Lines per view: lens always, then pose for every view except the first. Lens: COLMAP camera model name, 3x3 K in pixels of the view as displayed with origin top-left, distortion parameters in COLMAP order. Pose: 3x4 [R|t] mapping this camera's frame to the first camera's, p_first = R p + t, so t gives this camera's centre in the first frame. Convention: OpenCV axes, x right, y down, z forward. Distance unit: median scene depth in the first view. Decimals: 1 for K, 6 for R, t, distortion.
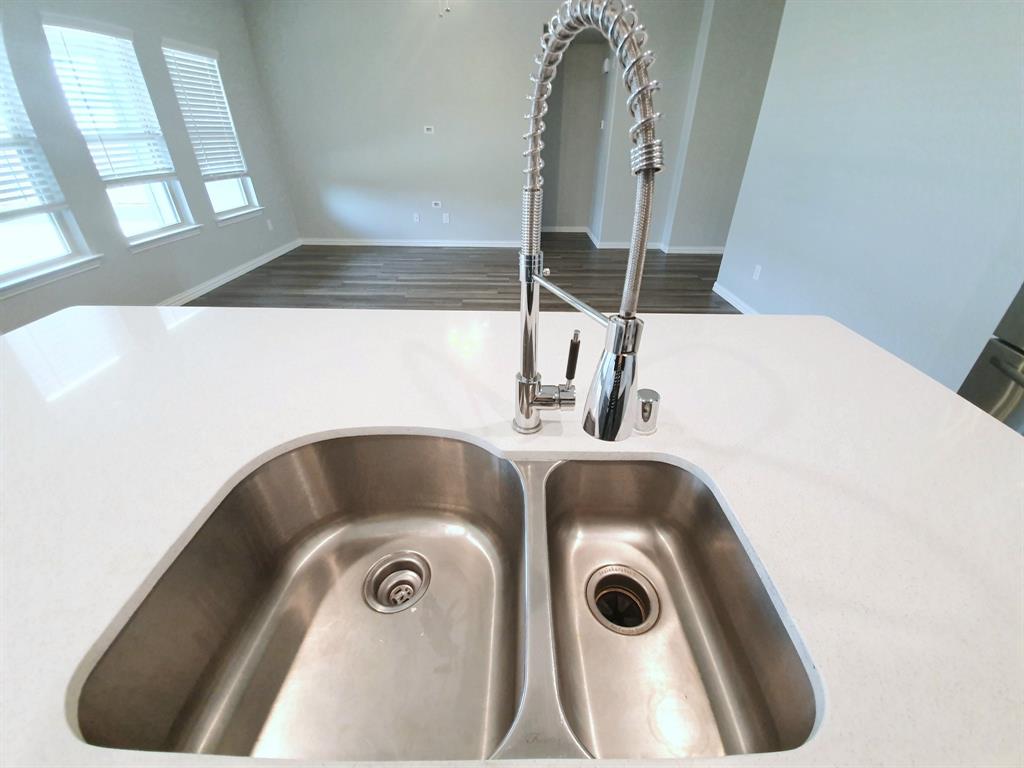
lens RADIAL K [[404.9, 0, 524.3], [0, 404.9, 383.0], [0, 0, 1]] dist [0.007300, -0.013670]
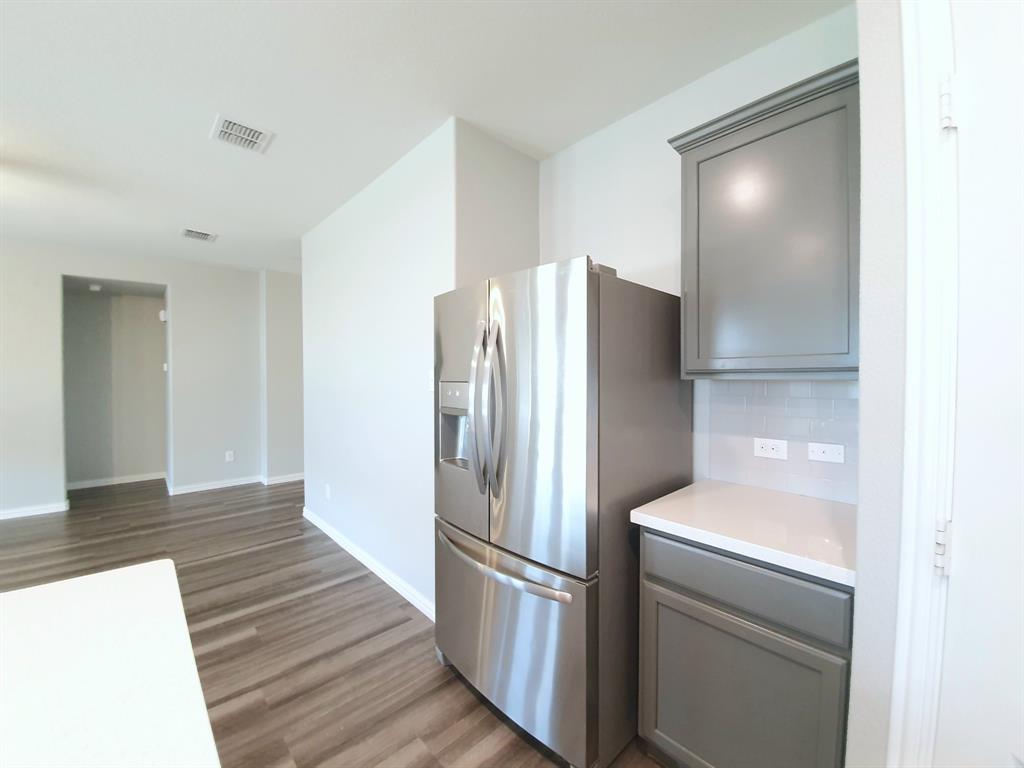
lens RADIAL K [[404.9, 0, 524.3], [0, 404.9, 383.0], [0, 0, 1]] dist [0.007300, -0.013670]
pose [[0.728121, -0.026373, 0.684941, 0.241626], [0.365485, 0.860297, -0.355401, 0.032609], [-0.579879, 0.509111, 0.636039, -0.064002]]
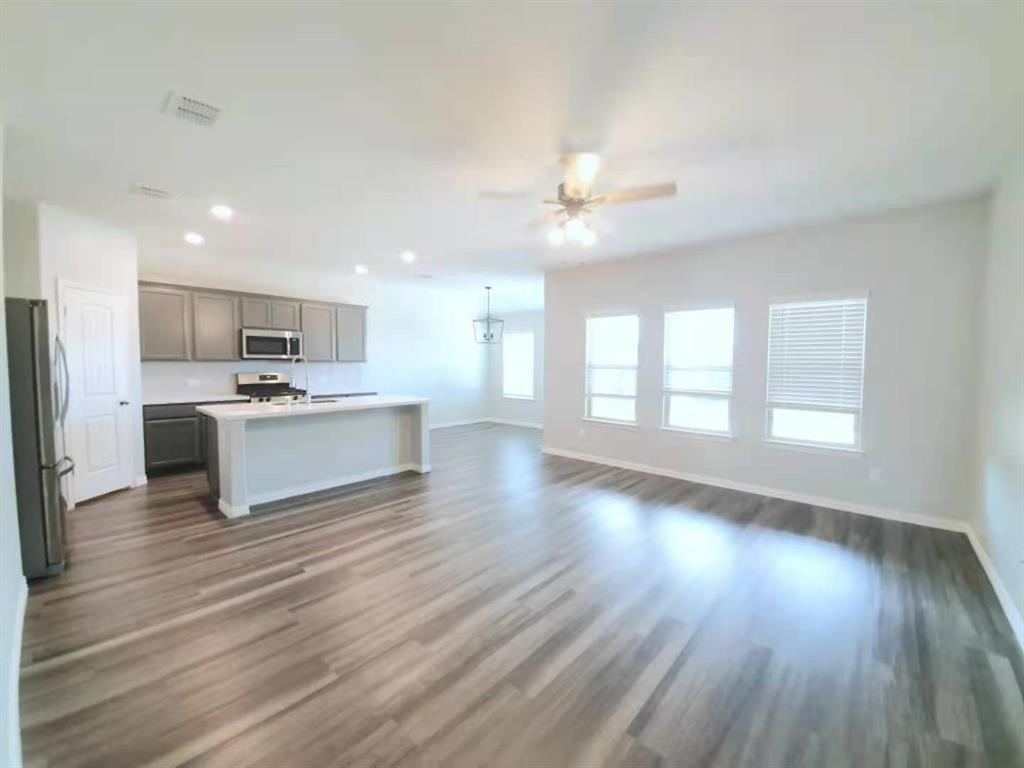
lens RADIAL K [[404.9, 0, 524.3], [0, 404.9, 383.0], [0, 0, 1]] dist [0.007300, -0.013670]
pose [[-0.668686, 0.017382, -0.743341, 0.487617], [-0.400147, 0.834199, 0.379466, -0.780024], [0.626691, 0.551189, -0.550862, 1.279805]]
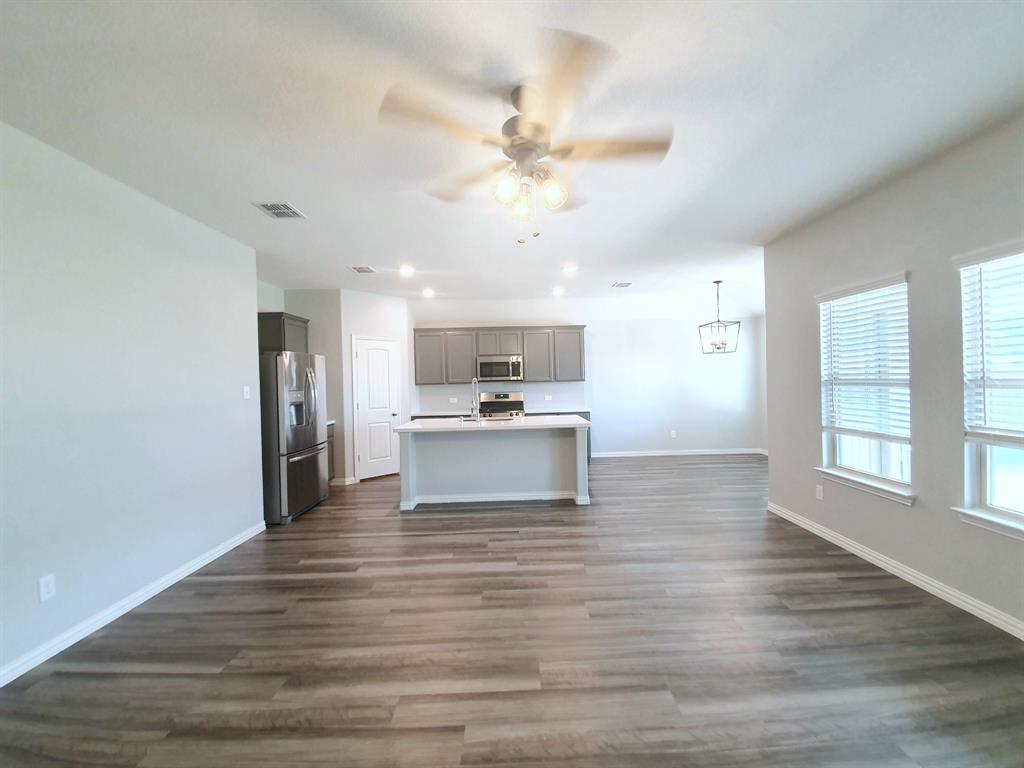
lens RADIAL K [[404.9, 0, 524.3], [0, 404.9, 383.0], [0, 0, 1]] dist [0.007300, -0.013670]
pose [[-0.999887, 0.008472, -0.012433, -0.140591], [0.000692, 0.851407, 0.524505, -0.831604], [0.015029, 0.524437, -0.851316, 1.331773]]
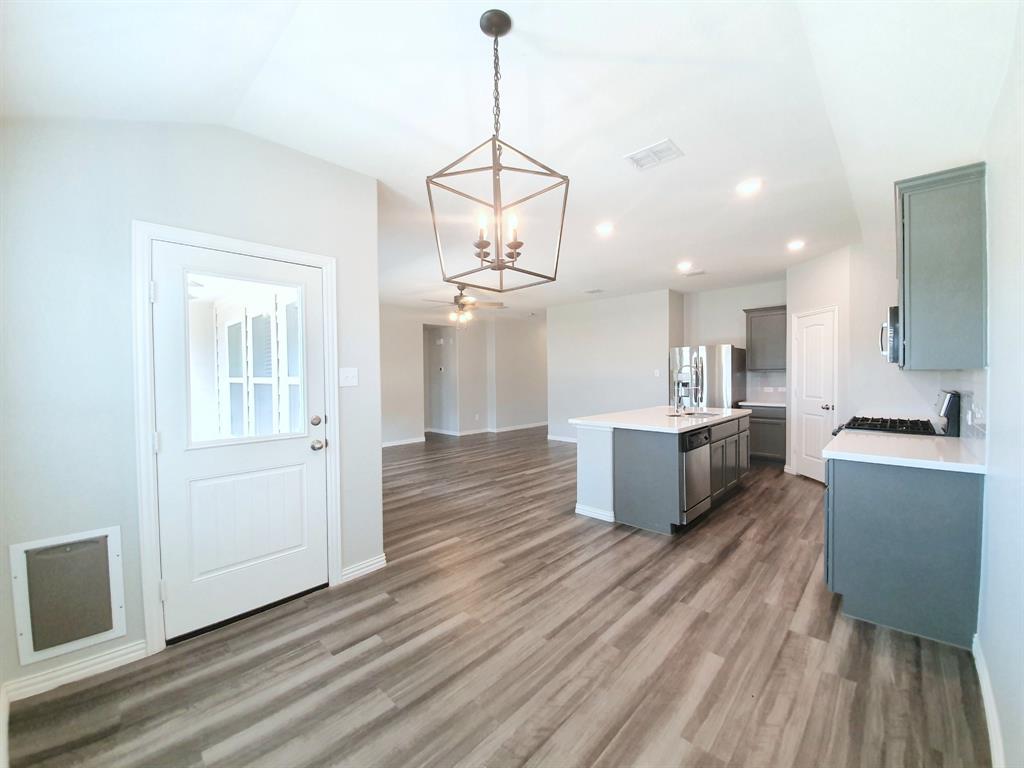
lens RADIAL K [[404.9, 0, 524.3], [0, 404.9, 383.0], [0, 0, 1]] dist [0.007300, -0.013670]
pose [[0.687573, -0.036466, 0.725199, -1.252081], [0.394360, 0.857356, -0.330788, 0.174447], [-0.609691, 0.513430, 0.603876, -0.327252]]
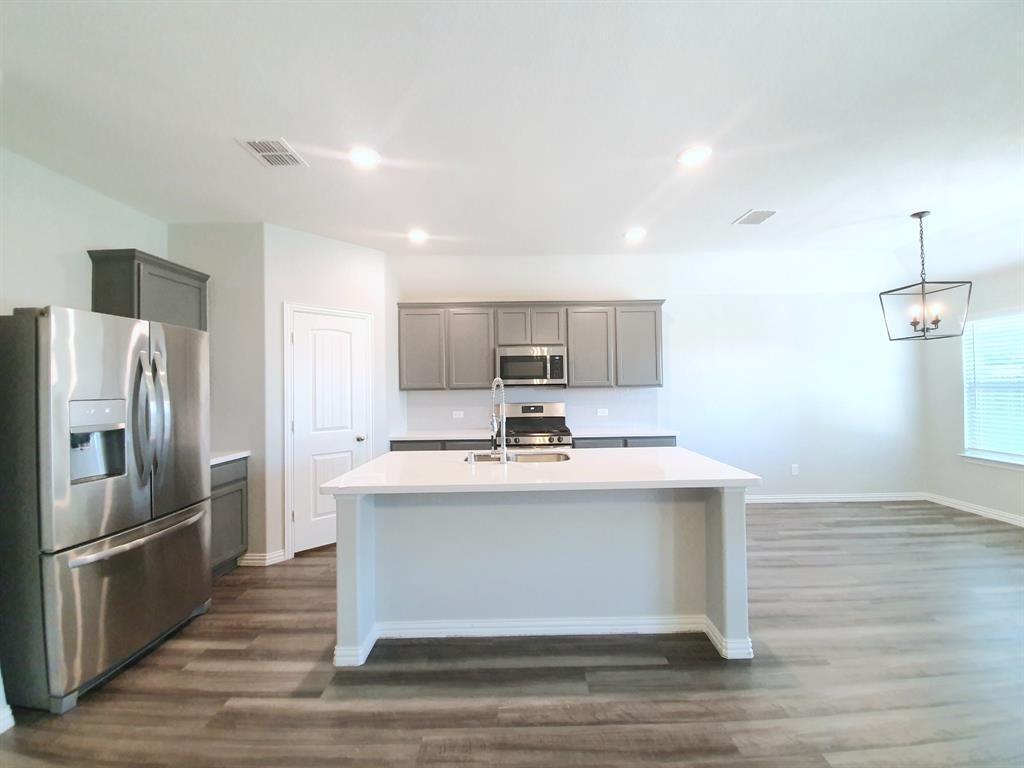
lens RADIAL K [[404.9, 0, 524.3], [0, 404.9, 383.0], [0, 0, 1]] dist [0.007300, -0.013670]
pose [[-0.999972, -0.000013, 0.007473, -0.038481], [0.003787, 0.861233, 0.508197, -0.464114], [-0.006443, 0.508211, -0.861208, 0.744898]]
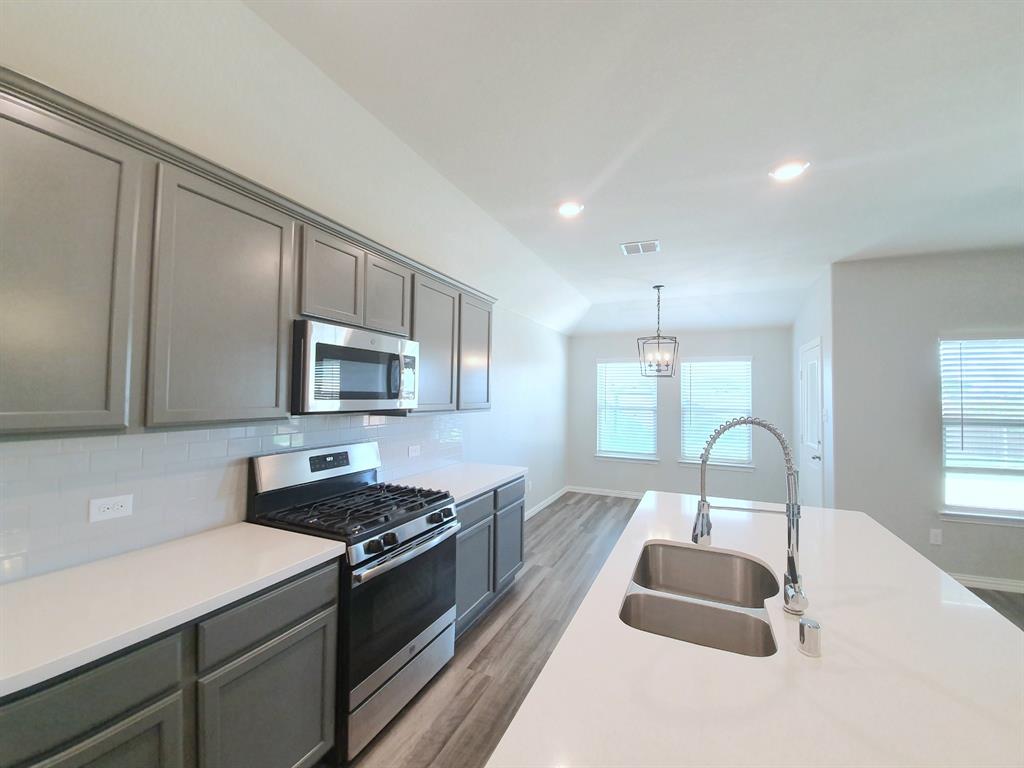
lens RADIAL K [[404.9, 0, 524.3], [0, 404.9, 383.0], [0, 0, 1]] dist [0.007300, -0.013670]
pose [[-0.409971, -0.048490, -0.910809, 0.388183], [-0.489557, 0.854255, 0.174879, -0.084213], [0.769583, 0.517588, -0.373959, 0.064223]]
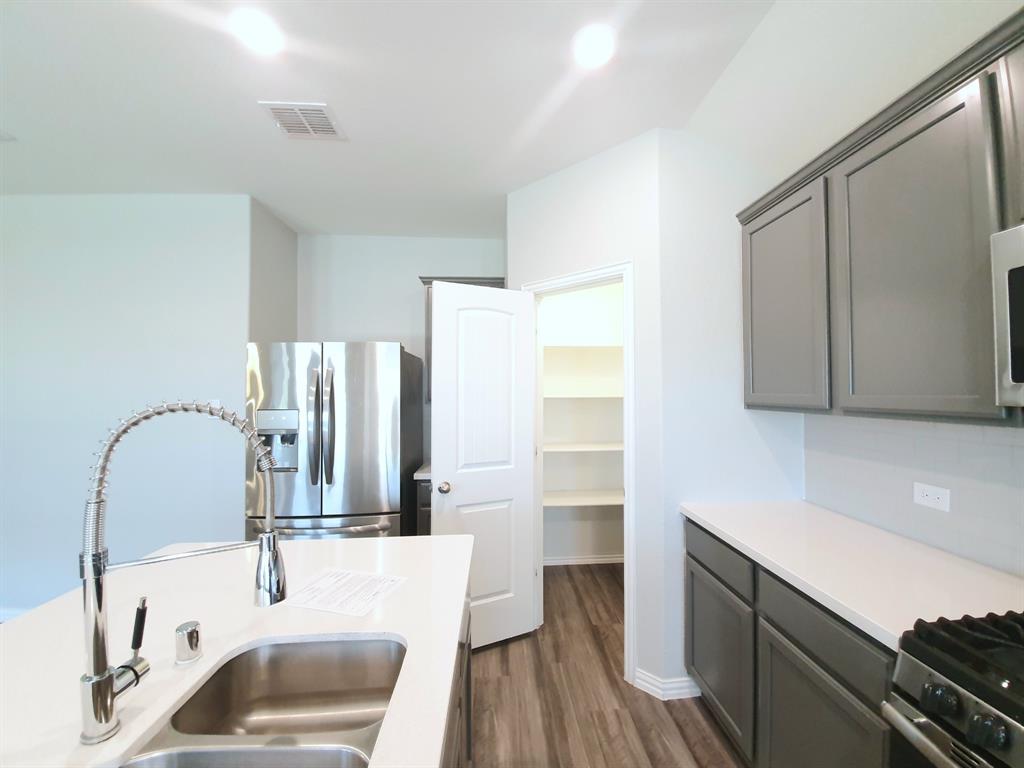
lens RADIAL K [[404.9, 0, 524.3], [0, 404.9, 383.0], [0, 0, 1]] dist [0.007300, -0.013670]
pose [[-0.054146, 0.003872, 0.998526, -0.183713], [0.521664, 0.852785, 0.024981, -0.018625], [-0.851431, 0.522247, -0.048195, -0.037382]]
